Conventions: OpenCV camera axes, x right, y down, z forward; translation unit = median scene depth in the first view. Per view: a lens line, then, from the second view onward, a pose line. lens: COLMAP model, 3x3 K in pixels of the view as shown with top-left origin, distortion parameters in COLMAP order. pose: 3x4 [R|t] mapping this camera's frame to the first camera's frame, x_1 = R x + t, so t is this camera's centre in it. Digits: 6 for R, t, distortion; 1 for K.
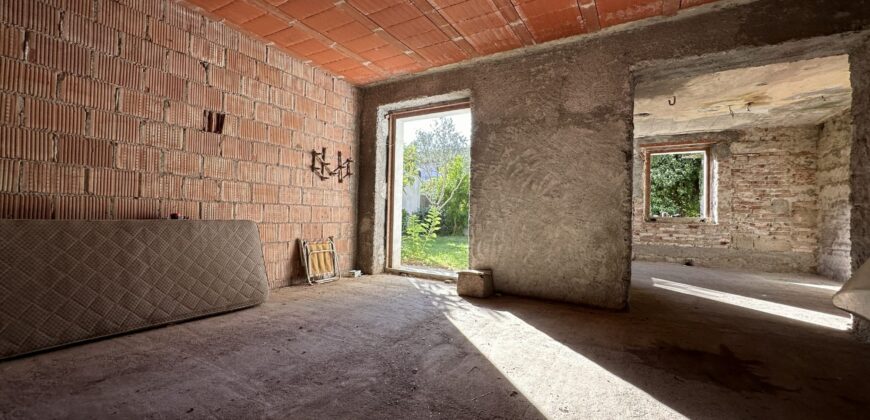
lens RADIAL K [[345.9, 0, 435.0], [0, 345.9, 210.0], [0, 0, 1]] dist [-0.000501, 0.000178]
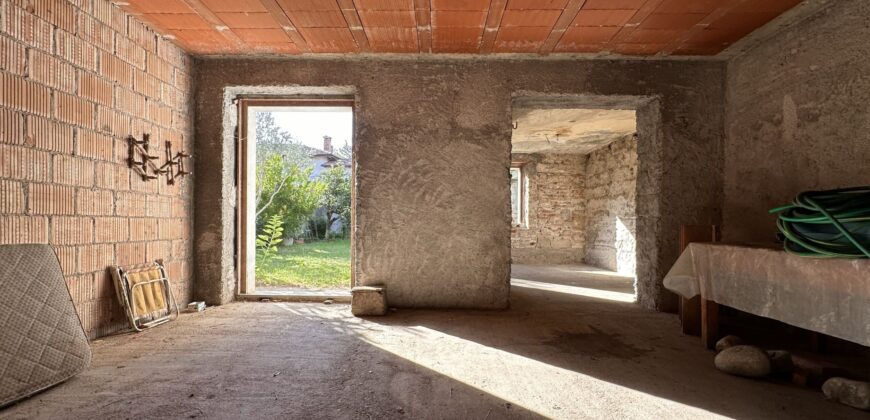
lens RADIAL K [[361.0, 0, 434.6], [0, 361.0, 226.1], [0, 0, 1]] dist [-0.001281, 0.000285]
pose [[0.866642, -0.018990, 0.498568, -0.207961], [0.004441, 0.999529, 0.030351, -0.015279], [-0.498910, -0.024089, 0.866319, 0.082583]]
